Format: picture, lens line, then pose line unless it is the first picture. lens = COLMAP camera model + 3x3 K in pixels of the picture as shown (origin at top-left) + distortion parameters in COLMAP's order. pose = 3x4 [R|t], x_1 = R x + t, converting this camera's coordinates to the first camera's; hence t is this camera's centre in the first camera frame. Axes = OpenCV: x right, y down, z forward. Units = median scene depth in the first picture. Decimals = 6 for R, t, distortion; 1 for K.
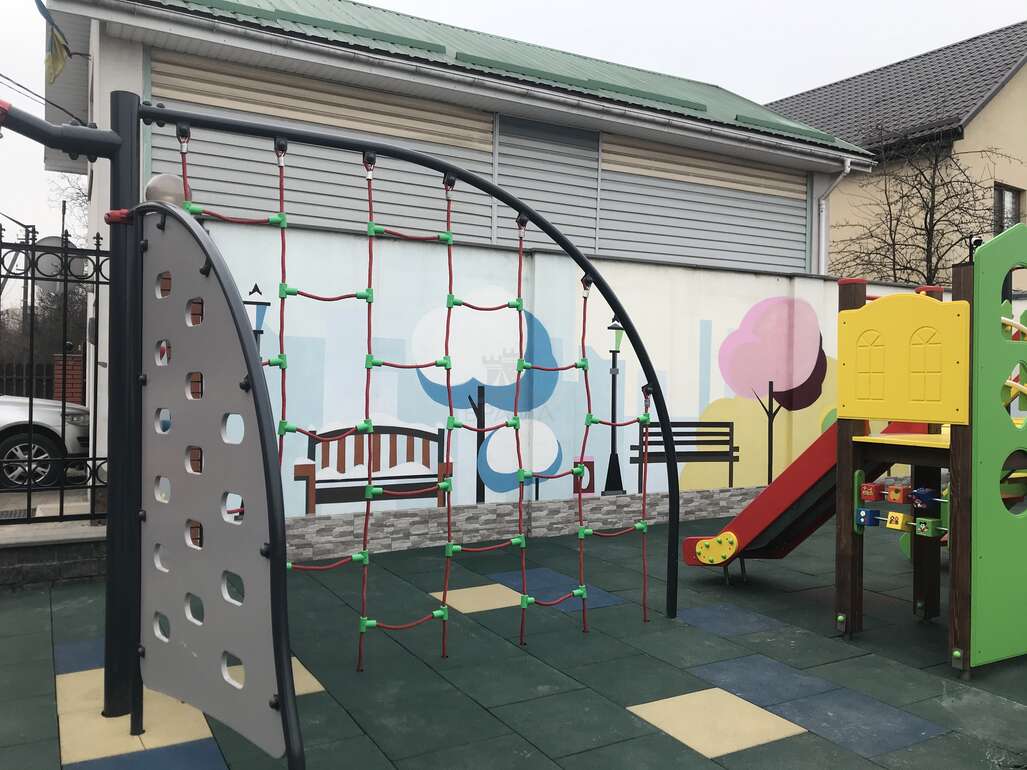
lens RADIAL K [[836.4, 0, 510.2], [0, 836.4, 381.4], [0, 0, 1]] dist [0.016290, -0.013162]
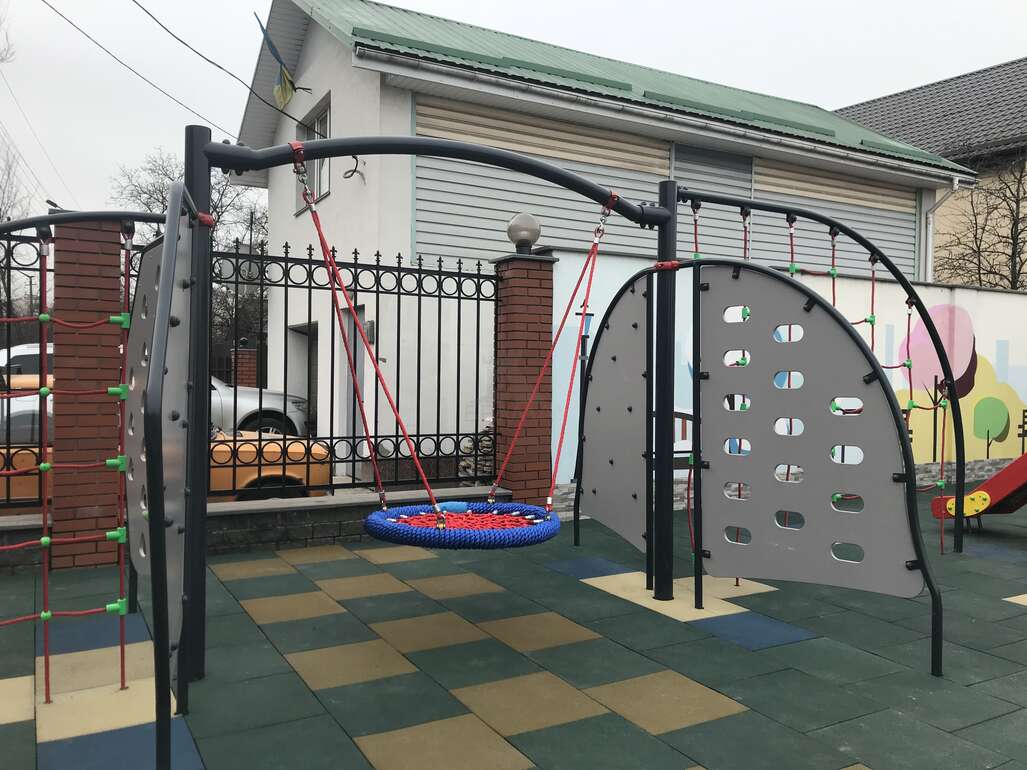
lens RADIAL K [[832.7, 0, 513.5], [0, 832.7, 385.0], [0, 0, 1]] dist [0.003362, 0.011642]
pose [[0.999992, 0.002122, 0.003306, -0.303075], [-0.002167, 0.999904, 0.013672, -0.001656], [-0.003276, -0.013679, 0.999901, -0.190869]]
